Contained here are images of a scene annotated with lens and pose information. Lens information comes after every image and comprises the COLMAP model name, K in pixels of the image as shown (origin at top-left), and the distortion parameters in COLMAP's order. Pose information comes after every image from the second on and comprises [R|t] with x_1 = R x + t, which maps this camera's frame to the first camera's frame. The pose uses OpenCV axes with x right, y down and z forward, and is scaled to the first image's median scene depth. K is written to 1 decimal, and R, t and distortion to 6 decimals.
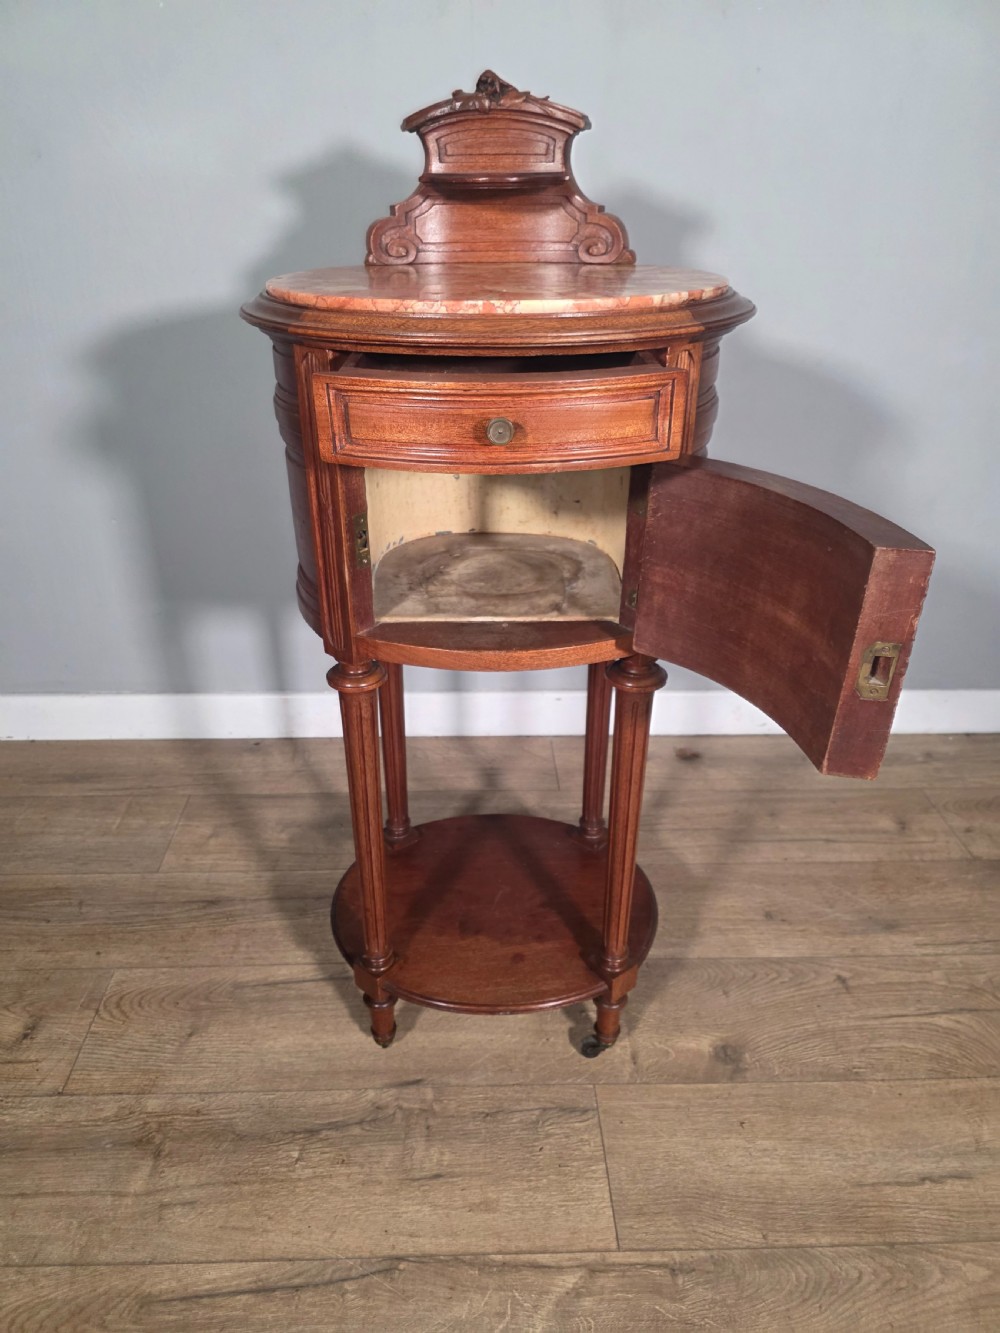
lens RADIAL K [[877.1, 0, 498.6], [0, 877.1, 672.2], [0, 0, 1]] dist [0.056102, -0.054008]
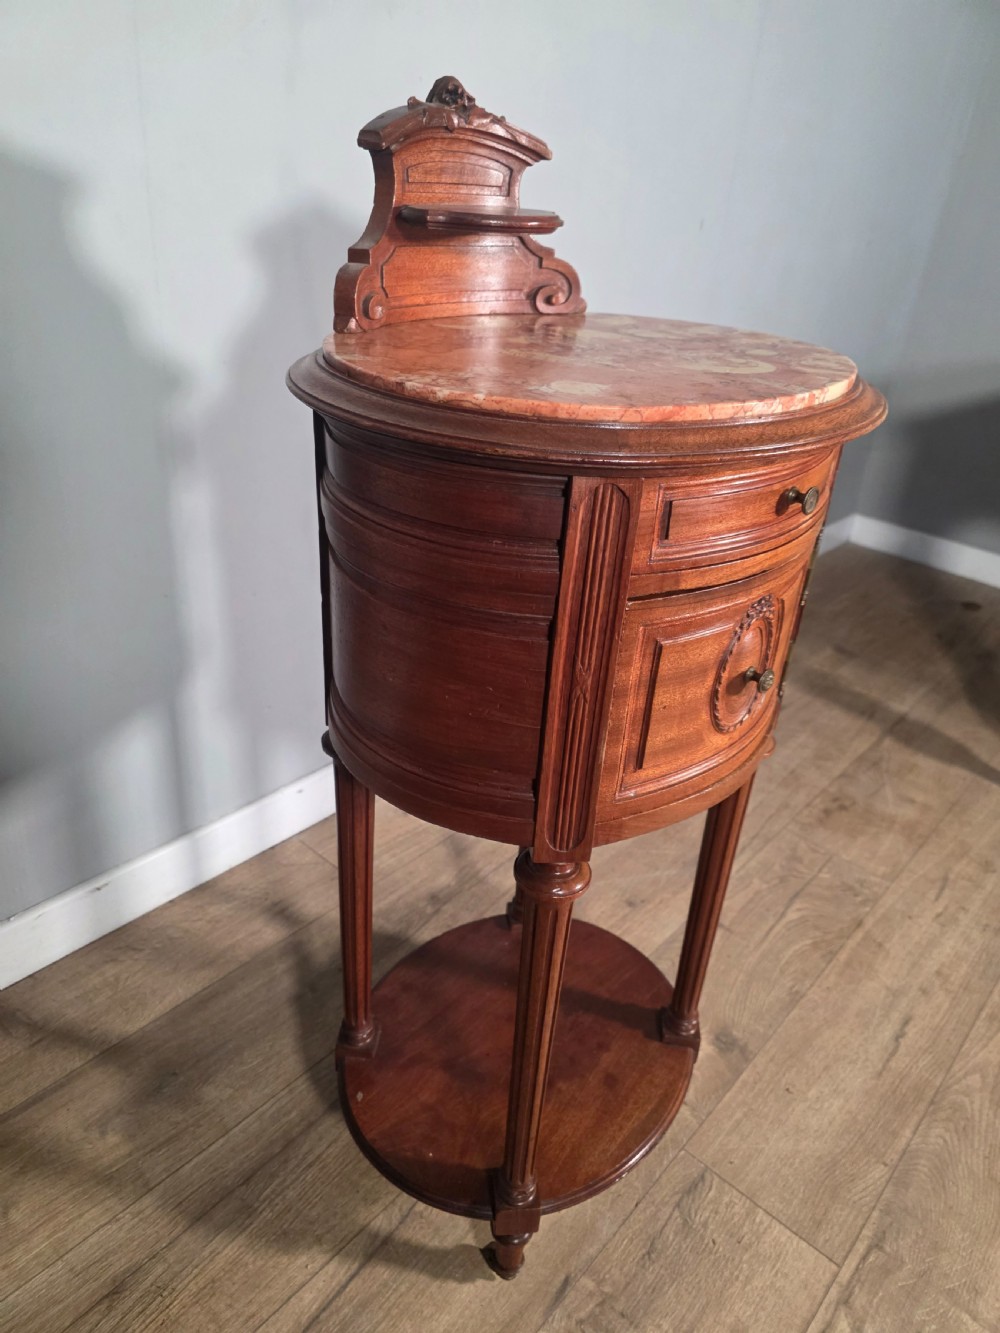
lens RADIAL K [[885.4, 0, 480.1], [0, 885.4, 675.5], [0, 0, 1]] dist [0.055491, -0.057266]
pose [[0.704467, -0.311042, 0.637949, -0.532522], [0.296014, 0.945707, 0.134215, -0.230743], [-0.645060, 0.094292, 0.758292, 0.362032]]
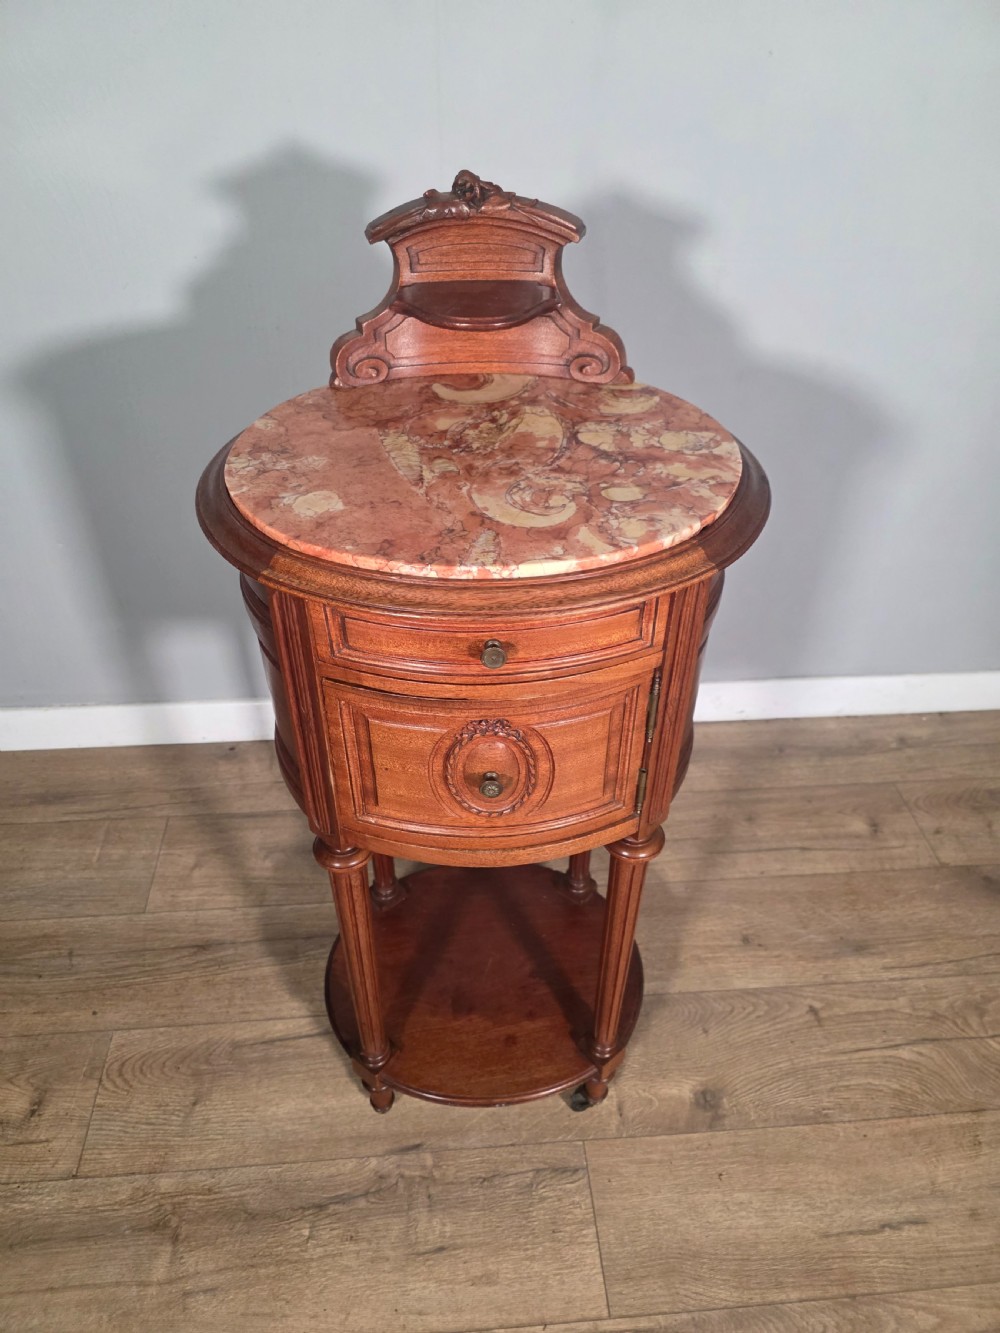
lens RADIAL K [[877.1, 0, 498.6], [0, 877.1, 672.2], [0, 0, 1]] dist [0.056102, -0.054008]
pose [[0.998984, -0.025144, 0.037406, -0.020042], [0.017765, 0.982407, 0.185908, -0.297515], [-0.041423, -0.185054, 0.981855, 0.064295]]
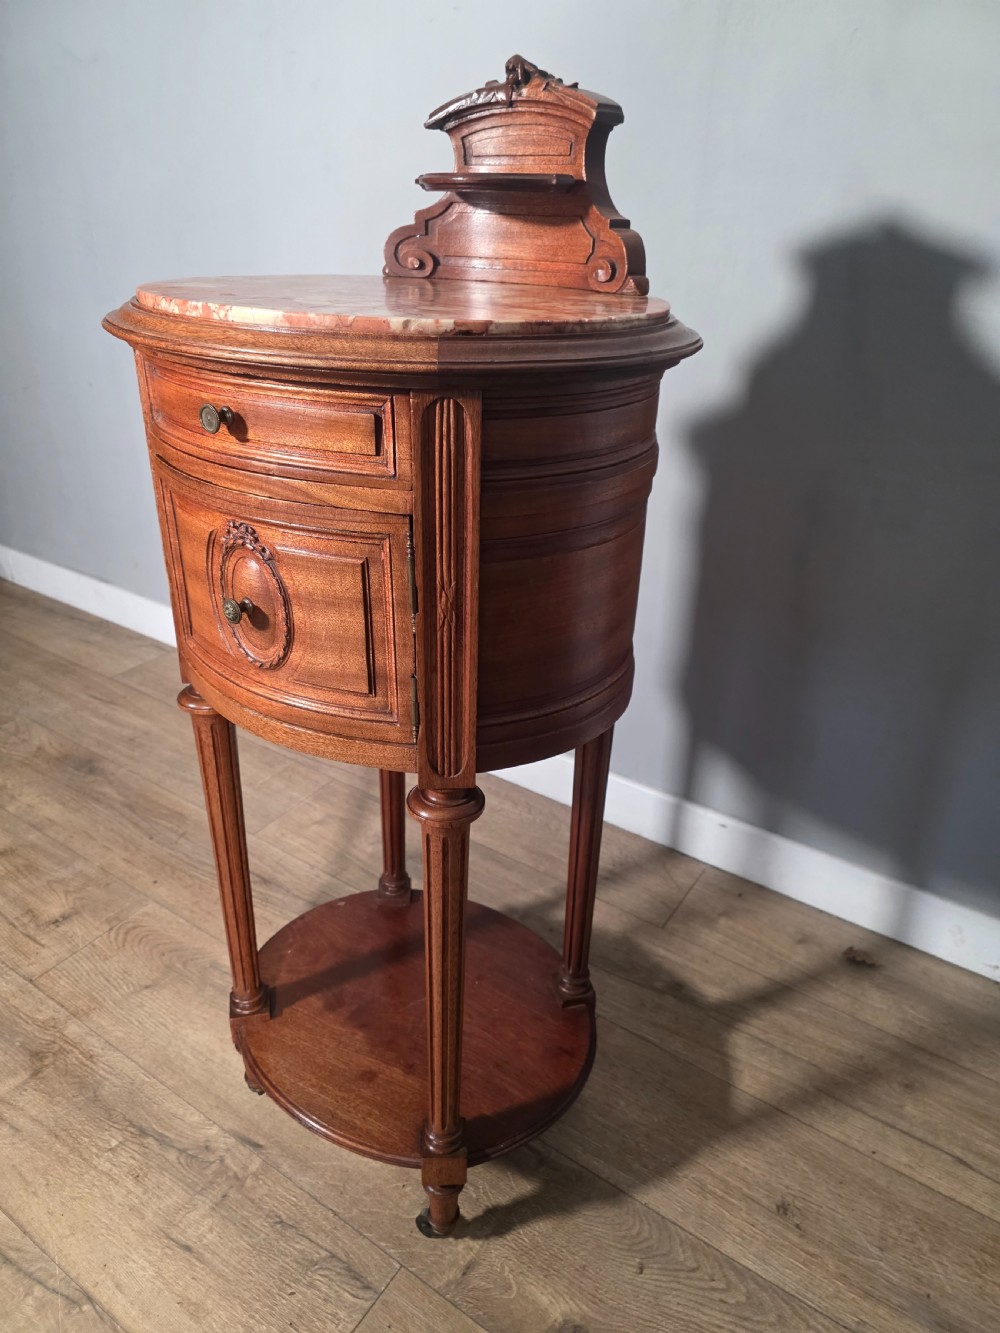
lens RADIAL K [[882.5, 0, 513.8], [0, 882.5, 679.9], [0, 0, 1]] dist [0.049825, -0.050396]
pose [[0.820170, 0.285895, -0.495565, 0.465421], [-0.304147, 0.951534, 0.045578, -0.127840], [0.484578, 0.113342, 0.867374, 0.276489]]
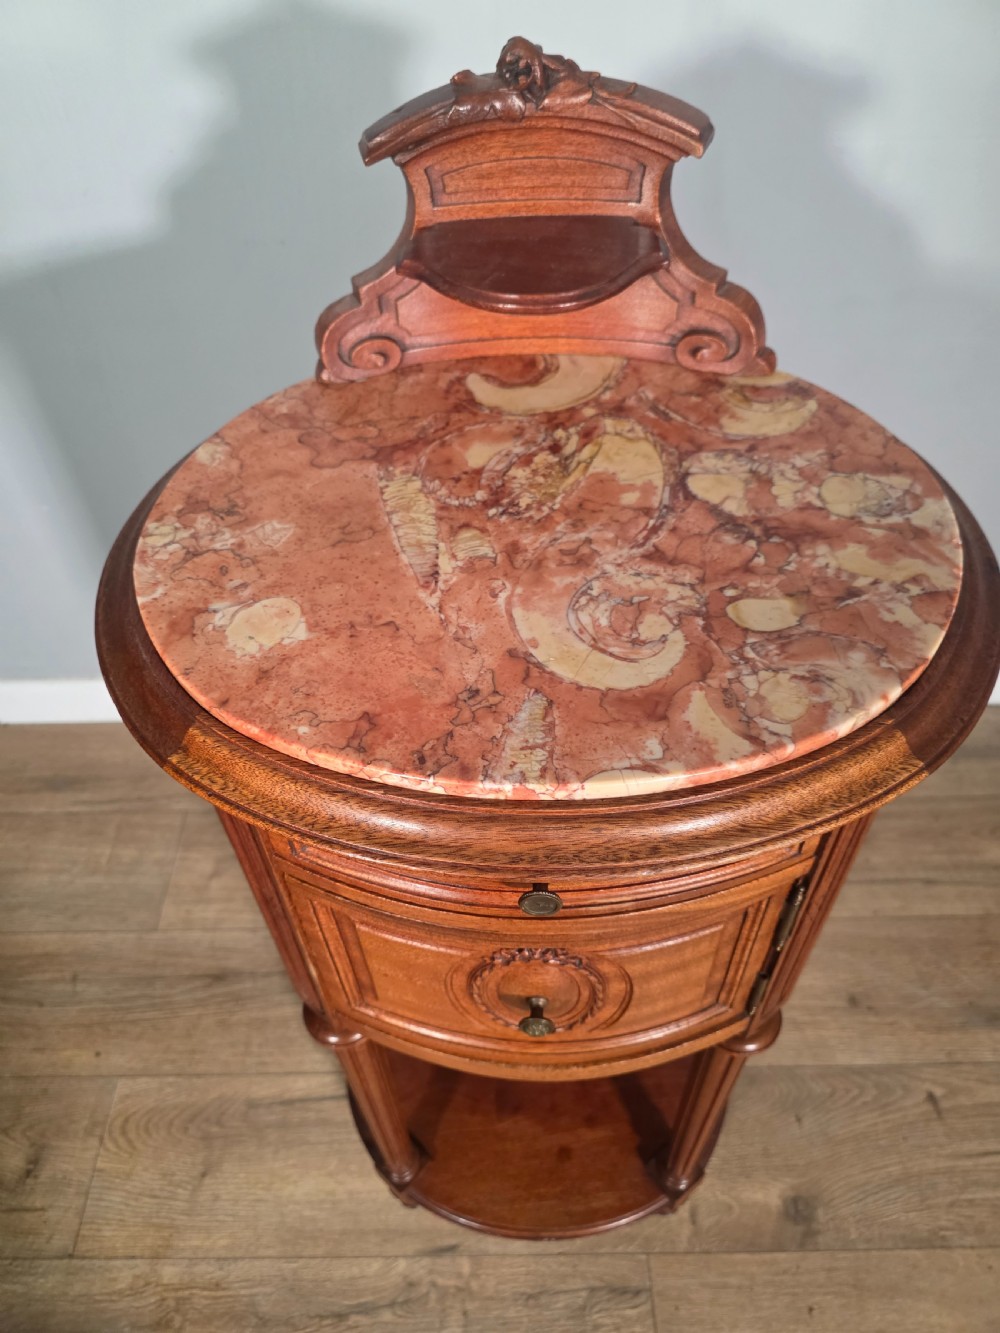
lens RADIAL K [[894.3, 0, 497.4], [0, 894.3, 667.5], [0, 0, 1]] dist [0.038839, -0.046326]
pose [[0.999004, -0.003457, -0.044495, -0.002119], [0.017160, 0.950108, 0.311449, -0.403859], [0.041199, -0.311902, 0.949221, 0.320723]]
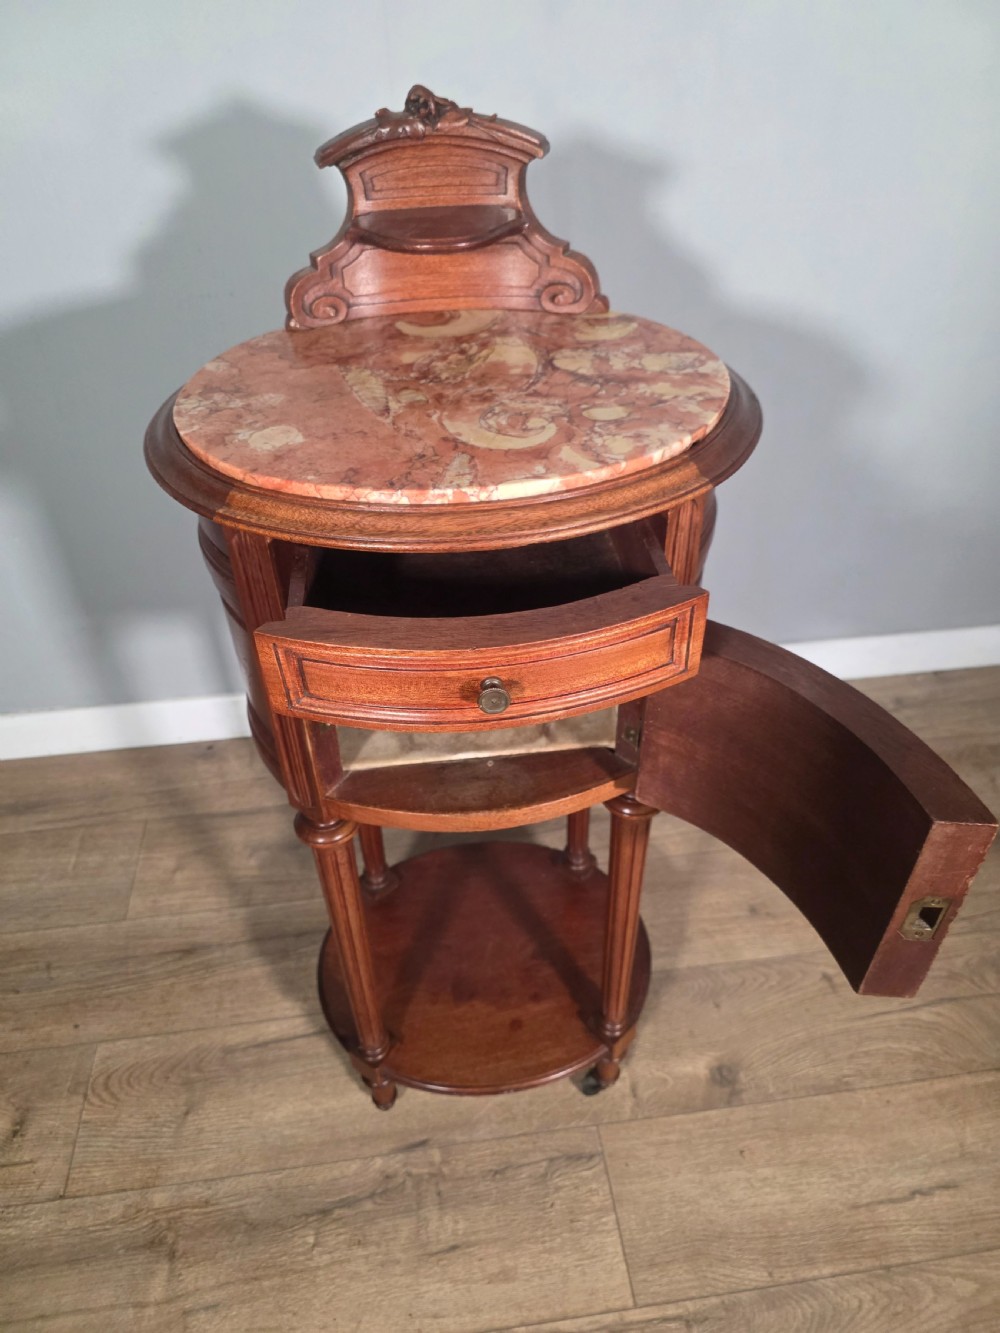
lens RADIAL K [[884.2, 0, 503.1], [0, 884.2, 670.7], [0, 0, 1]] dist [0.045602, -0.046762]
pose [[0.995162, -0.078203, 0.059473, -0.020551], [0.066292, 0.981247, 0.180995, -0.248093], [-0.072512, -0.176177, 0.981684, 0.097892]]
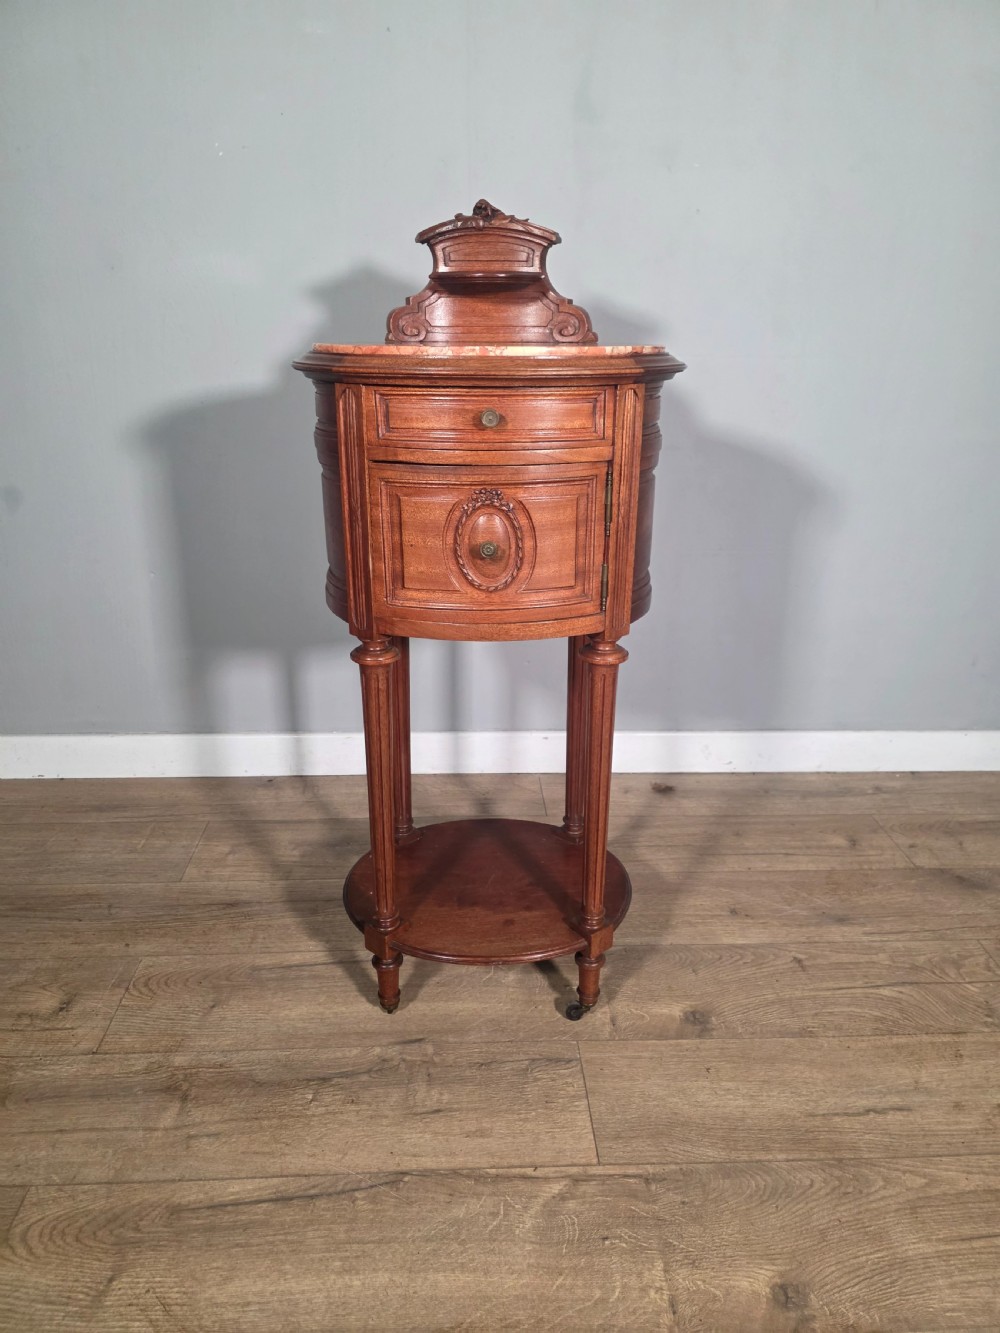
lens RADIAL K [[867.5, 0, 512.0], [0, 867.5, 675.1], [0, 0, 1]] dist [0.068066, -0.062022]
pose [[0.999685, -0.001764, 0.025028, -0.001548], [0.005062, 0.991193, -0.132331, 0.158637], [-0.024574, 0.132416, 0.990890, -0.162489]]
